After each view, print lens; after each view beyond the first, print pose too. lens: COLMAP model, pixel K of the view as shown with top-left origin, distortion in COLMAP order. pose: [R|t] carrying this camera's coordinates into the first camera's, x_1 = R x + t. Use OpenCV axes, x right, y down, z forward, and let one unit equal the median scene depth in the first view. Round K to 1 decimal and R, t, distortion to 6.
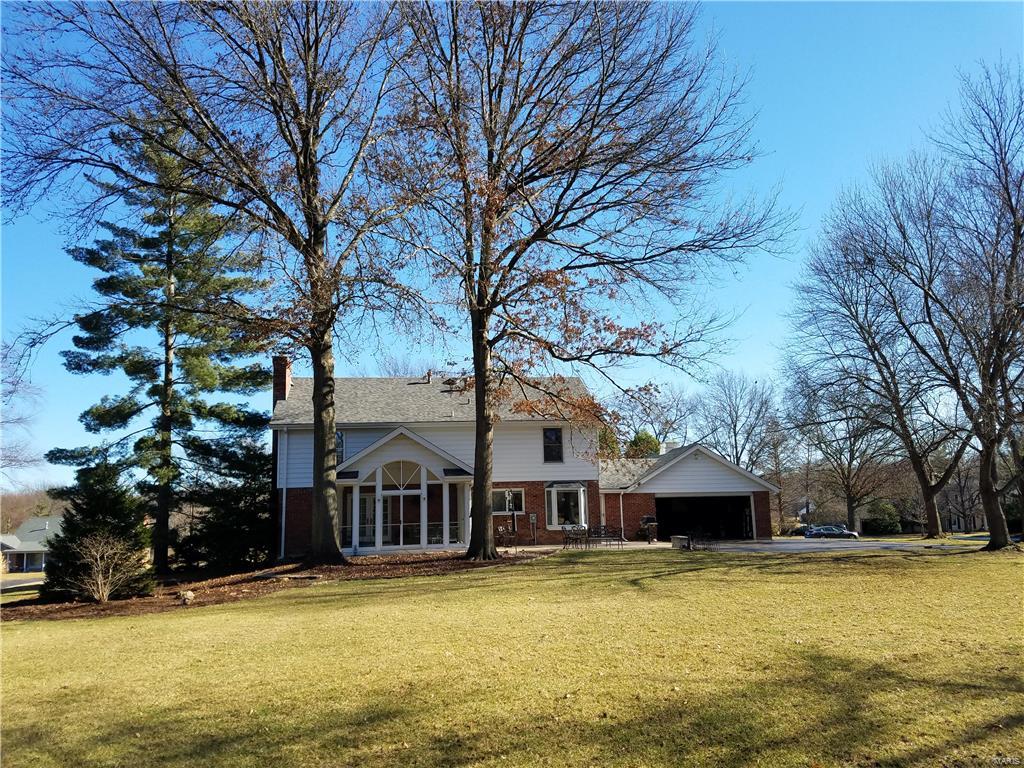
lens RADIAL K [[791.3, 0, 495.0], [0, 791.3, 406.1], [0, 0, 1]] dist [0.173694, -0.251272]
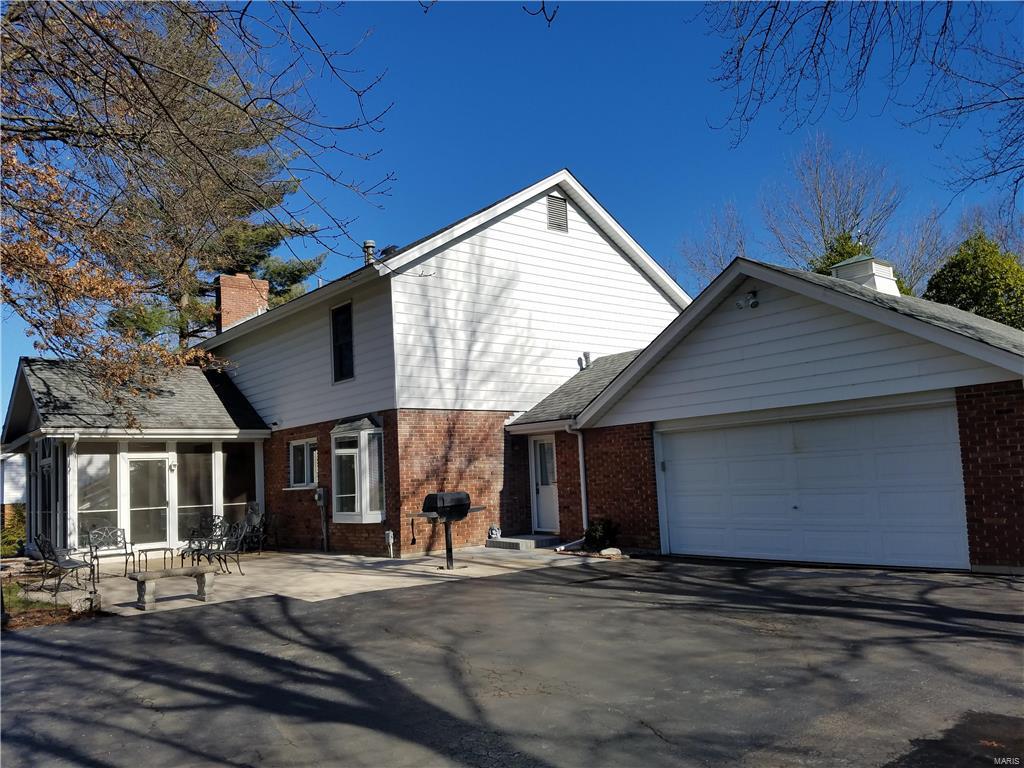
lens RADIAL K [[791.3, 0, 495.0], [0, 791.3, 406.1], [0, 0, 1]] dist [0.173694, -0.251272]
pose [[0.506432, -0.075794, -0.858942, 0.536251], [0.147023, 0.989133, -0.000597, 0.102796], [0.849654, -0.125982, 0.512072, 0.851684]]
